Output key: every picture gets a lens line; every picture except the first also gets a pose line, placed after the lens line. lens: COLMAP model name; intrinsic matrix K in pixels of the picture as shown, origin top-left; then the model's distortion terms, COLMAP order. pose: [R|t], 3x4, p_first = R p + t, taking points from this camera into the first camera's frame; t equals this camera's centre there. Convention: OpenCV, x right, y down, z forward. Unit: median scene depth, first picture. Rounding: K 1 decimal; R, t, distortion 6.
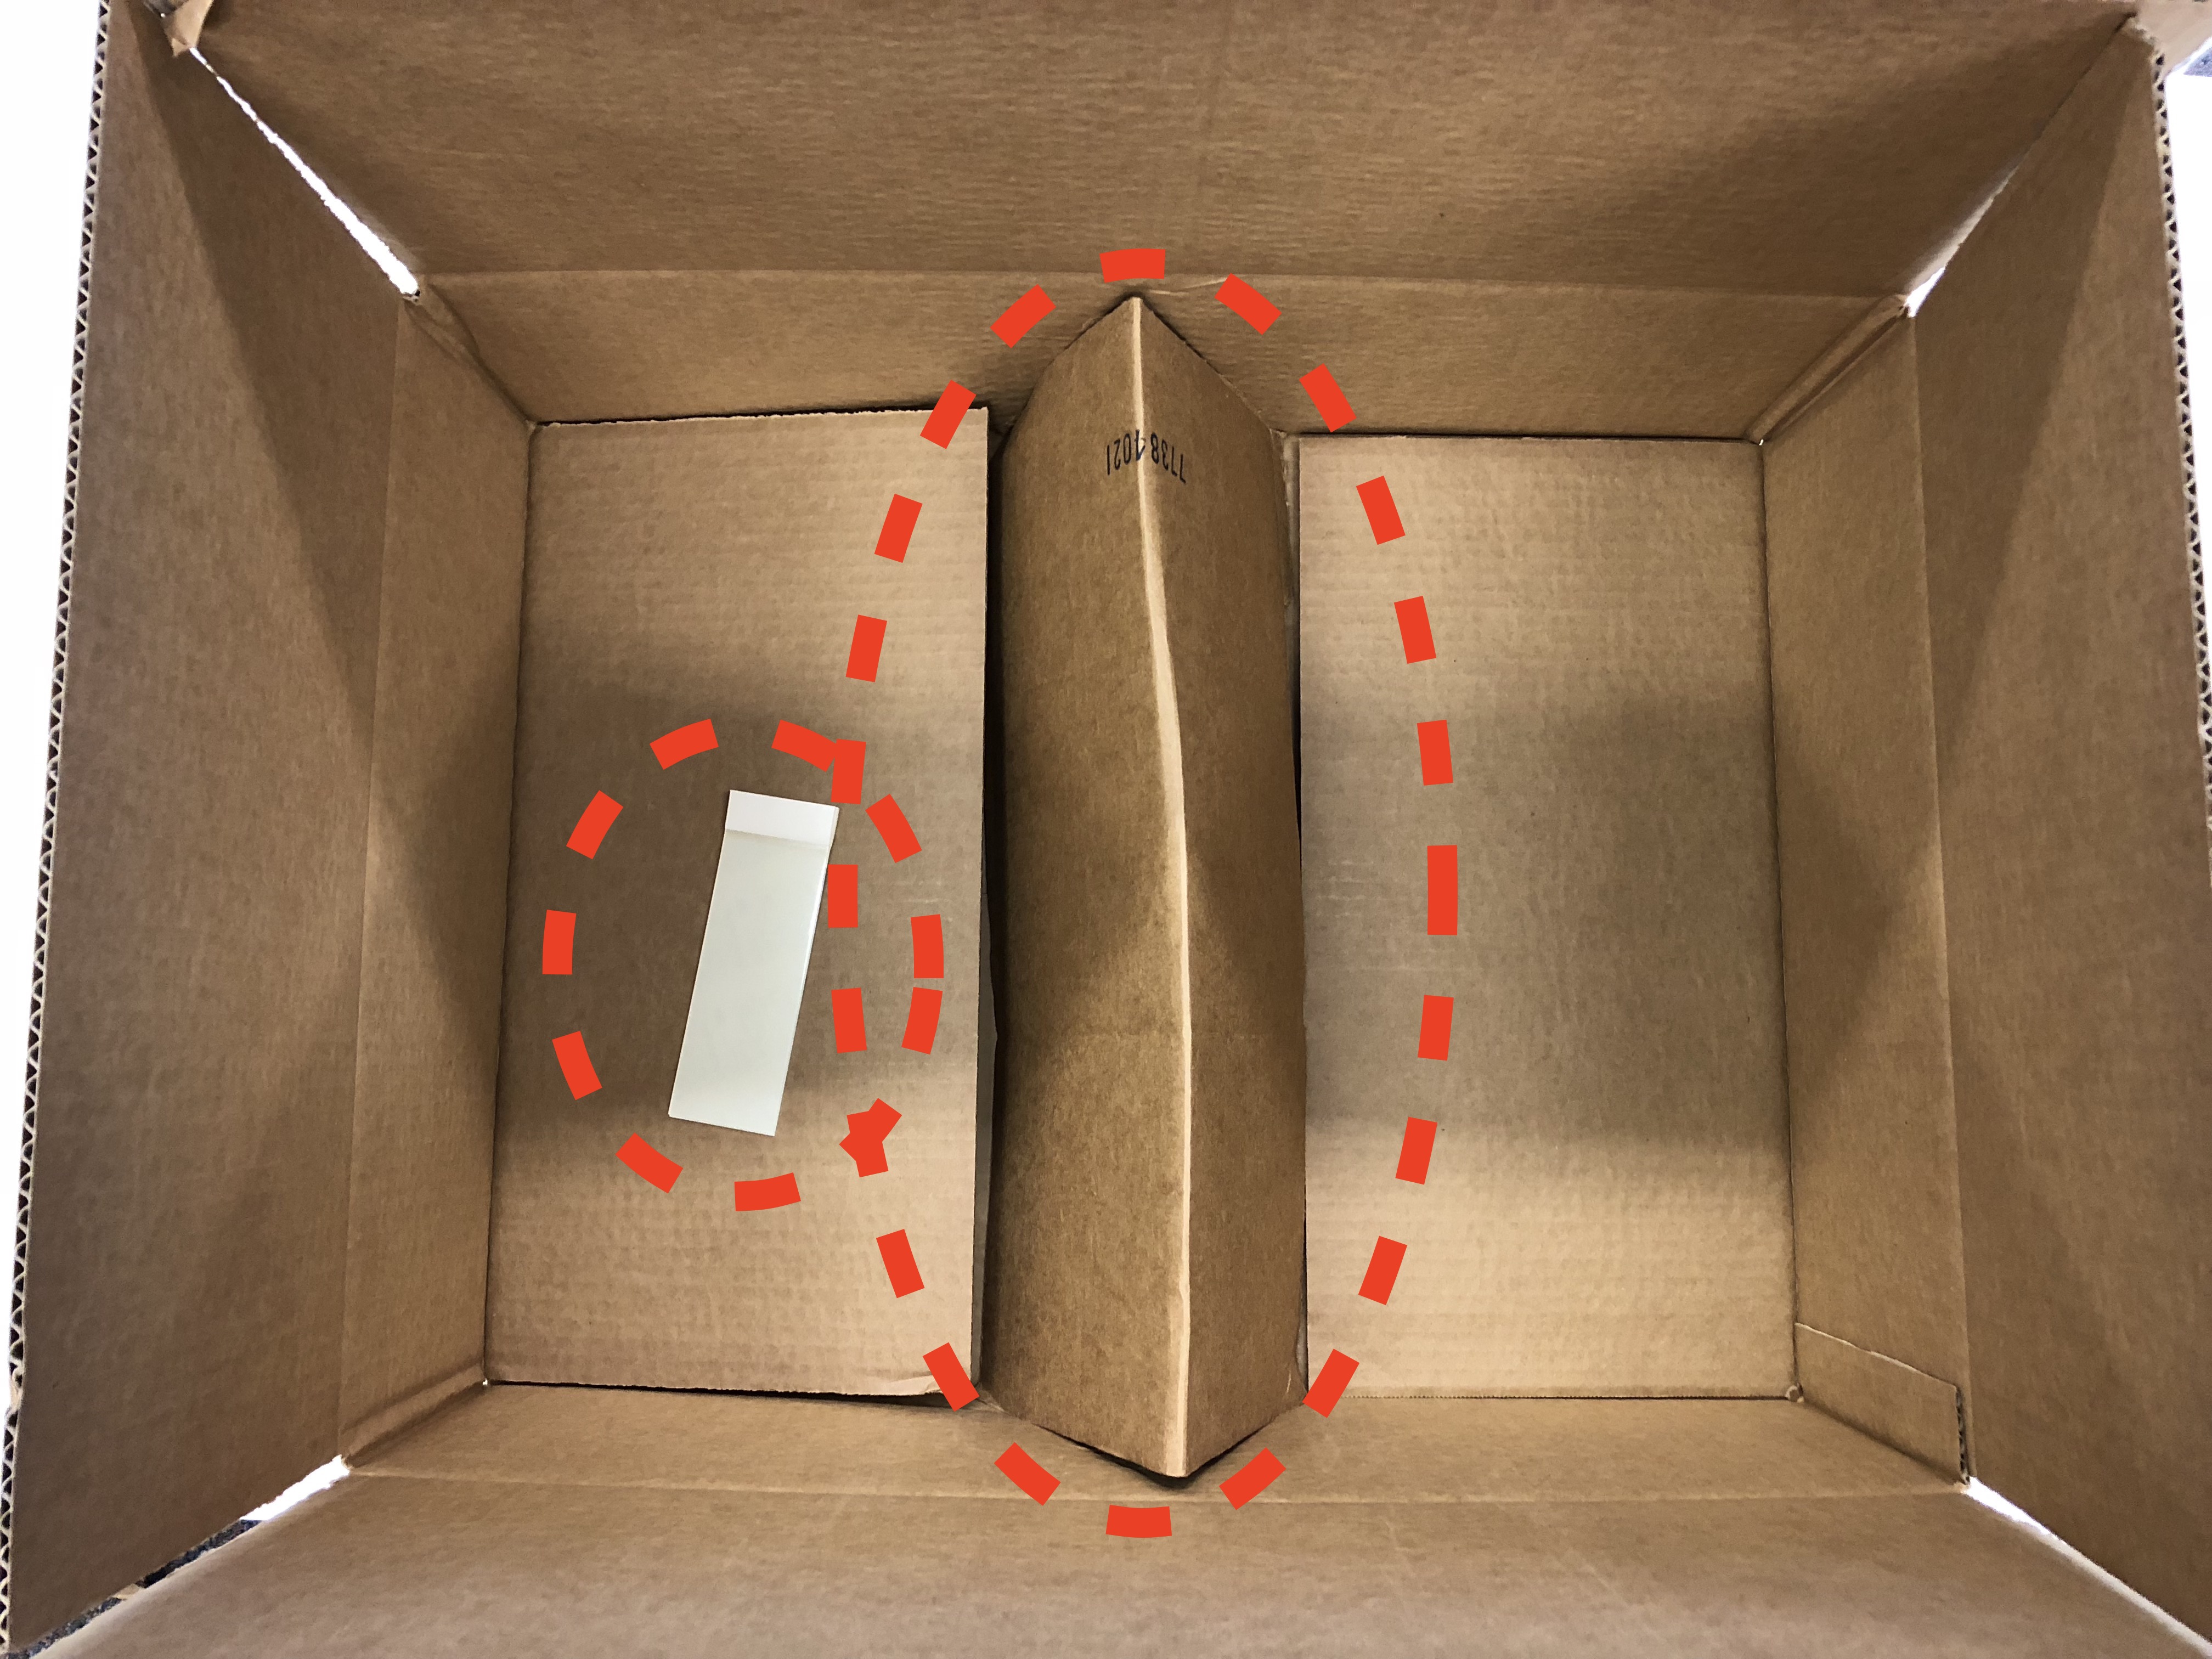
lens RADIAL K [[1579.6, 0, 1106.0], [0, 1579.6, 829.5], [0, 0, 1]] dist [0.000952, -0.060659]
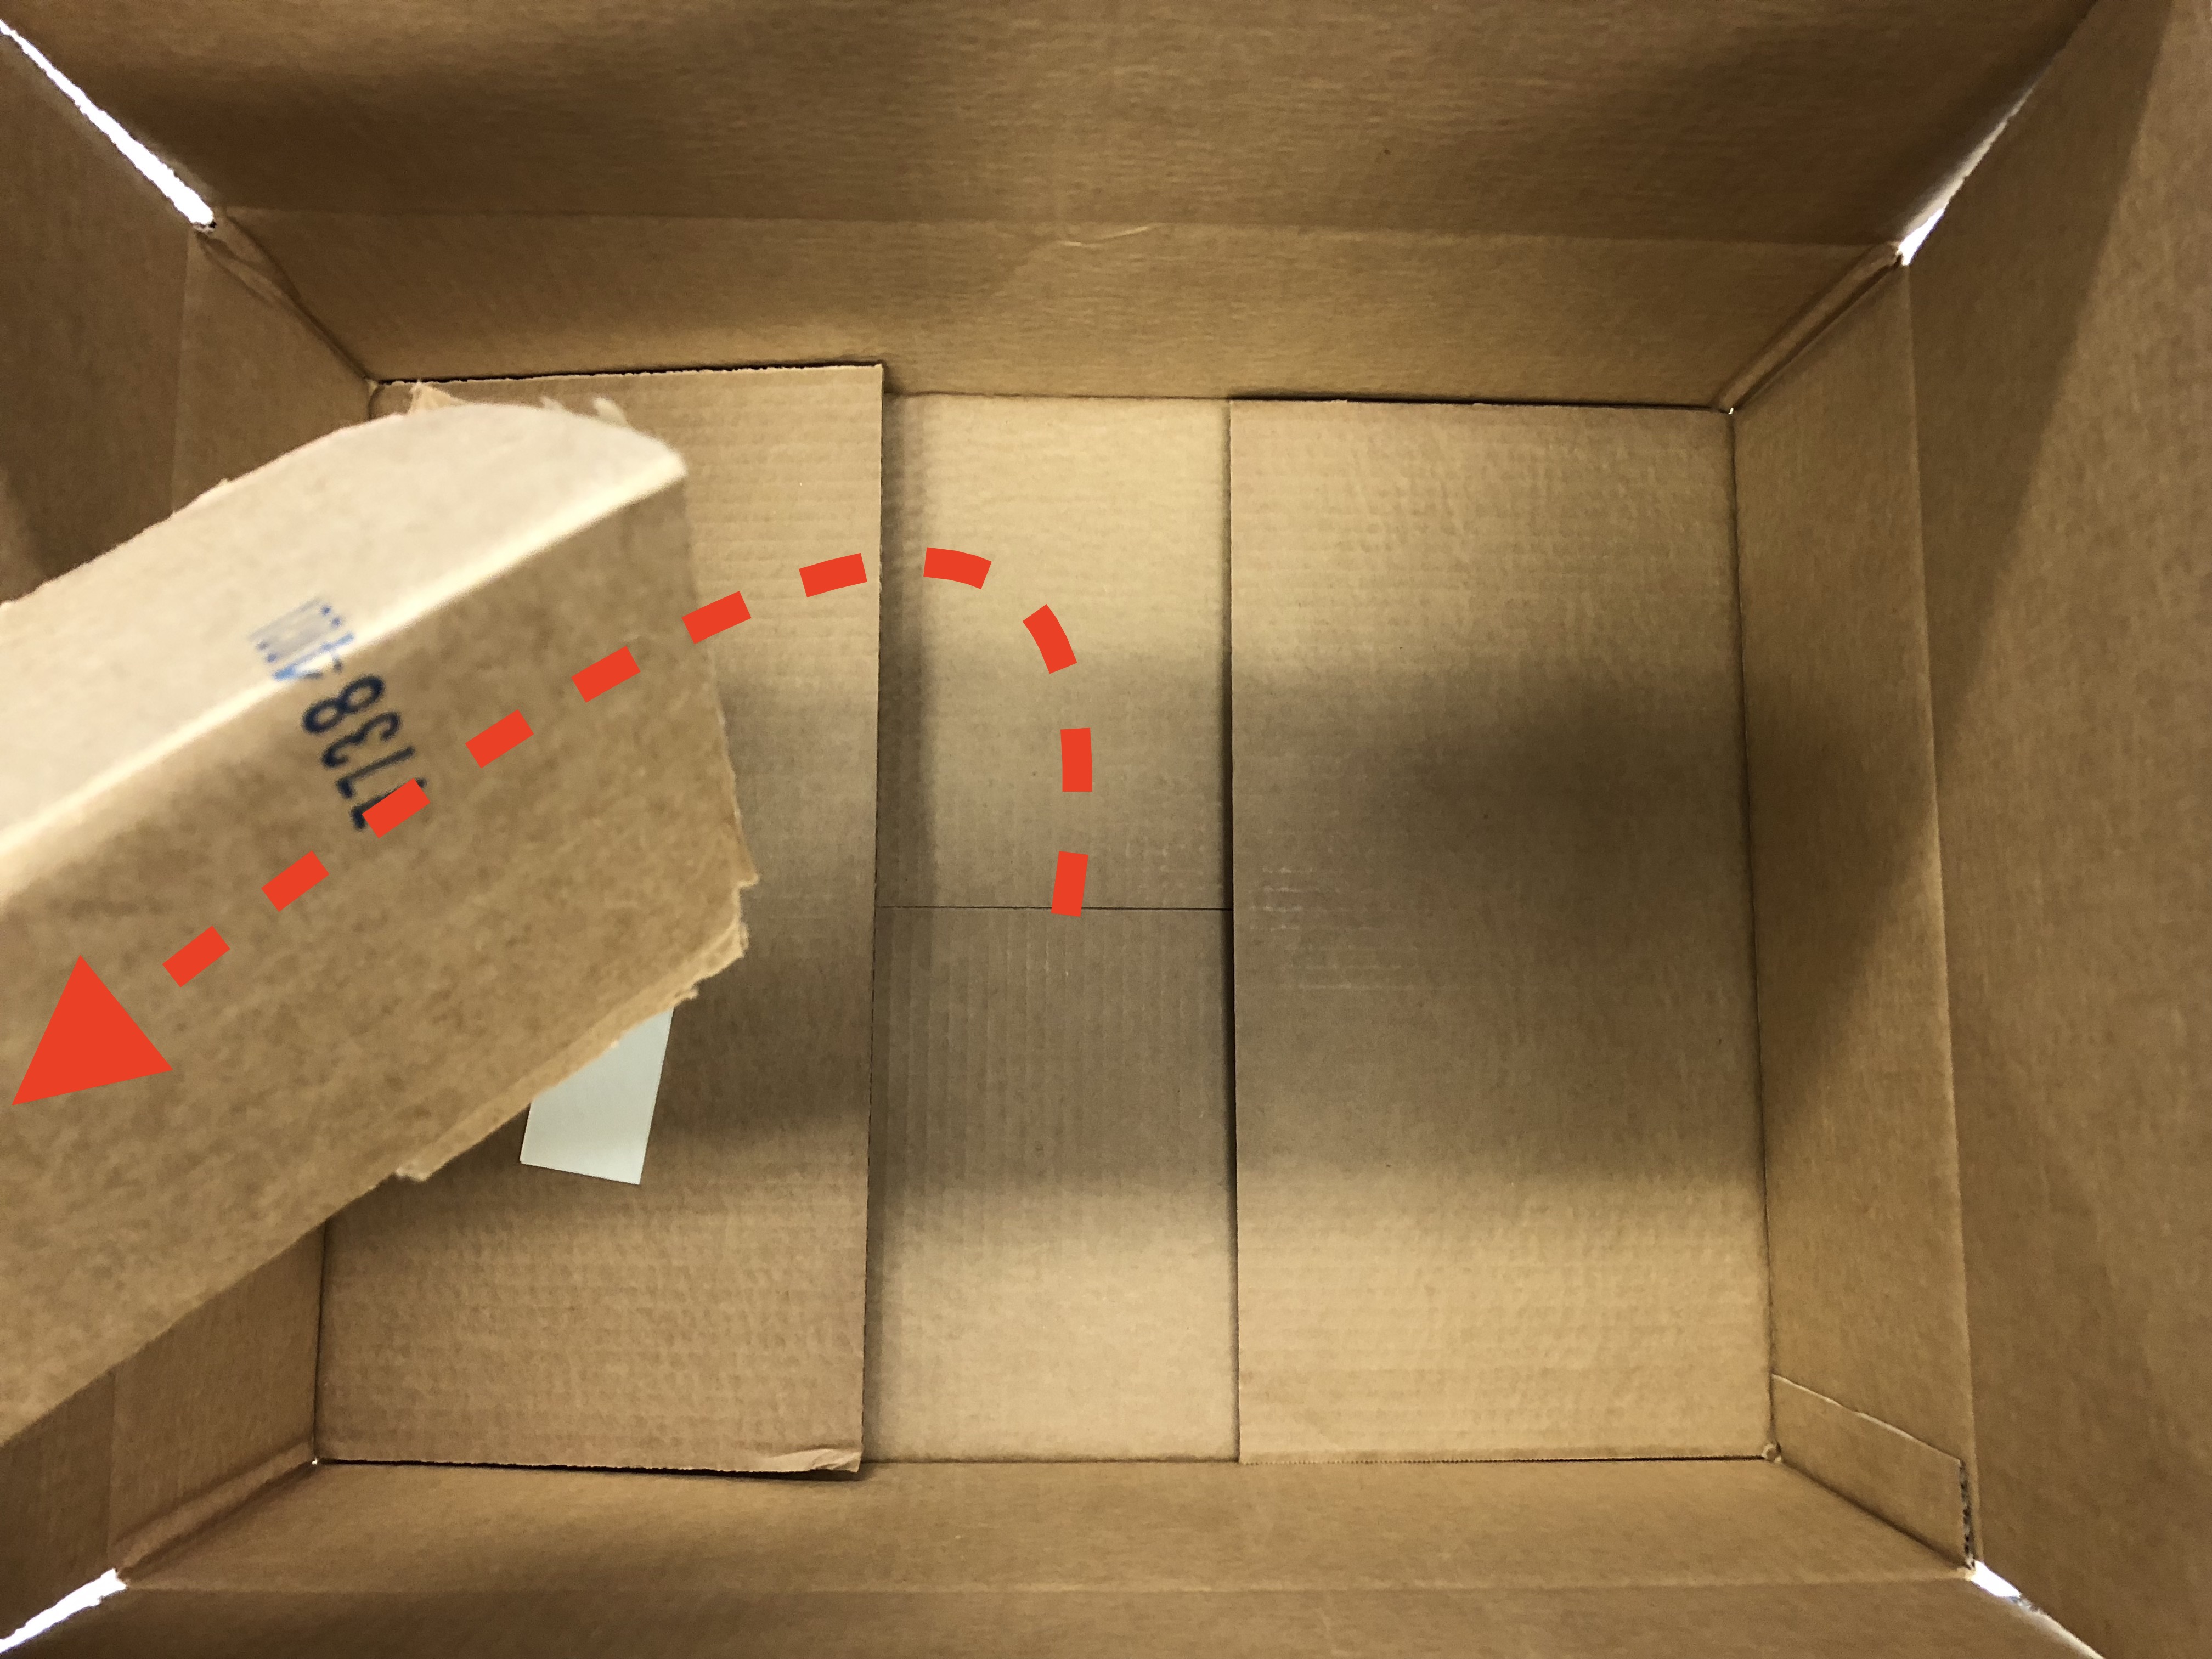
lens RADIAL K [[1579.6, 0, 1106.0], [0, 1579.6, 829.5], [0, 0, 1]] dist [0.000952, -0.060659]
pose [[0.999440, -0.002404, 0.033362, 0.022402], [0.002293, 0.999992, 0.003340, -0.006452], [-0.033369, -0.003261, 0.999438, 0.102739]]
